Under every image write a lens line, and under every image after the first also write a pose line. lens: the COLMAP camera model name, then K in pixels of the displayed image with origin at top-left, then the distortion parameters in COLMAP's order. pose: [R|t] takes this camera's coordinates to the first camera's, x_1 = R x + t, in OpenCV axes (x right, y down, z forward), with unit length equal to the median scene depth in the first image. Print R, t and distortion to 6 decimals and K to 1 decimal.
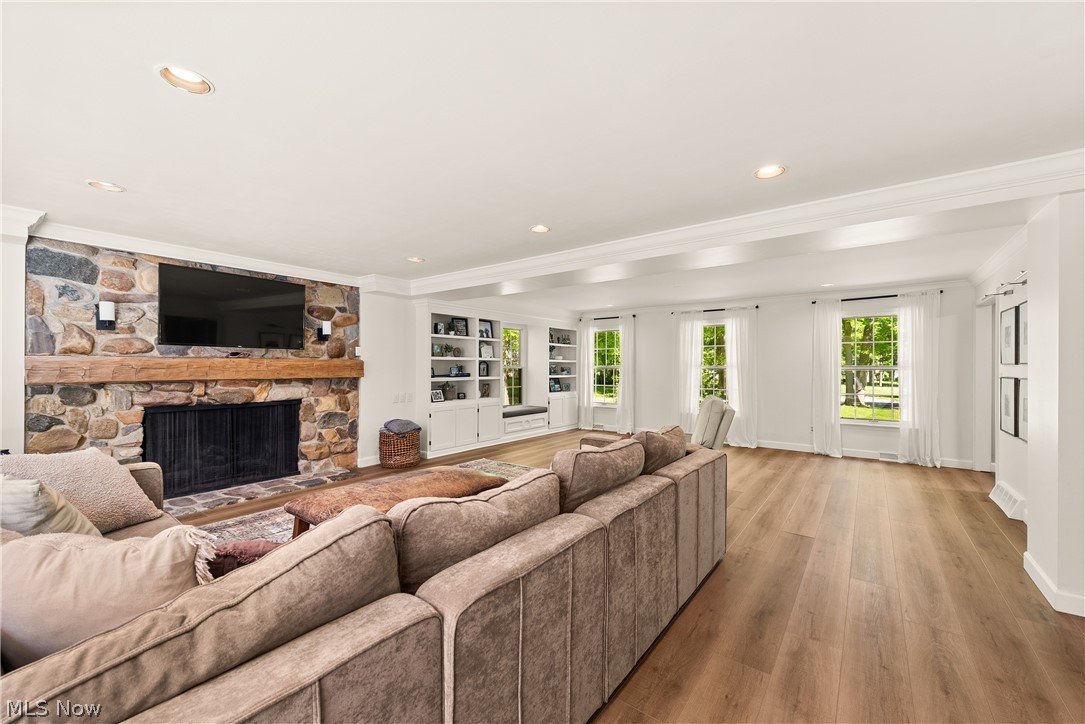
lens RADIAL K [[428.7, 0, 543.2], [0, 428.7, 366.2], [0, 0, 1]] dist [0.000601, -0.000921]
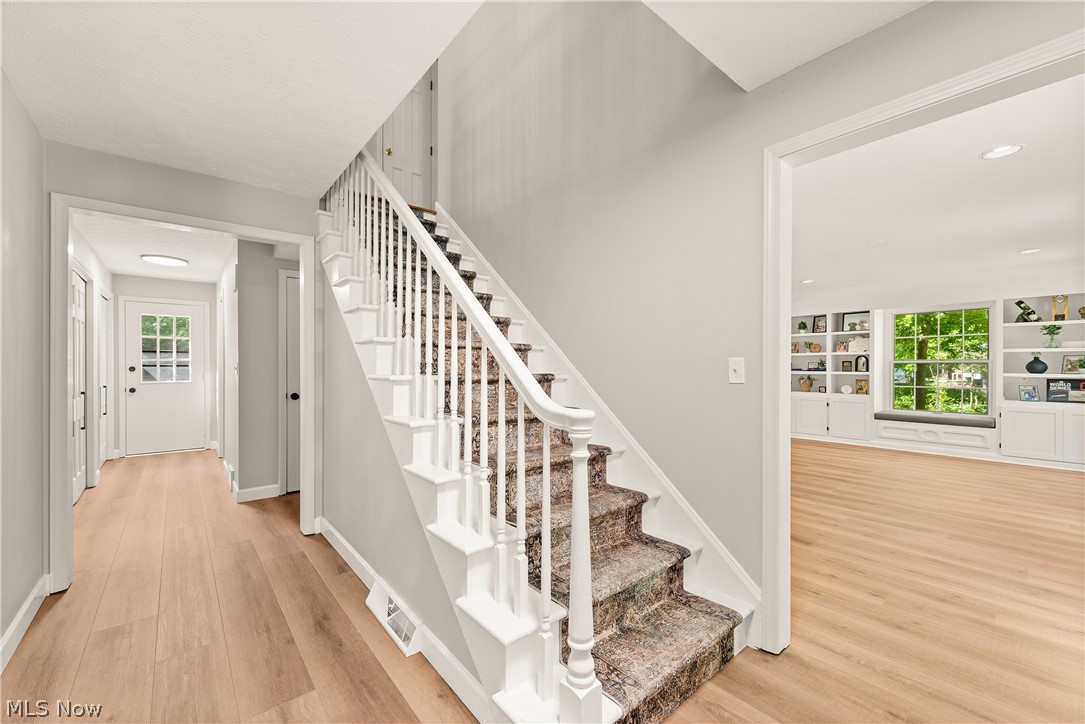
lens RADIAL K [[428.7, 0, 541.7], [0, 428.7, 364.6], [0, 0, 1]] dist [0.000601, -0.000921]
pose [[-0.215883, -0.000134, -0.976419, 0.983708], [0.004184, 0.999991, -0.001063, 0.006968], [0.976410, -0.004315, -0.215881, 0.554781]]
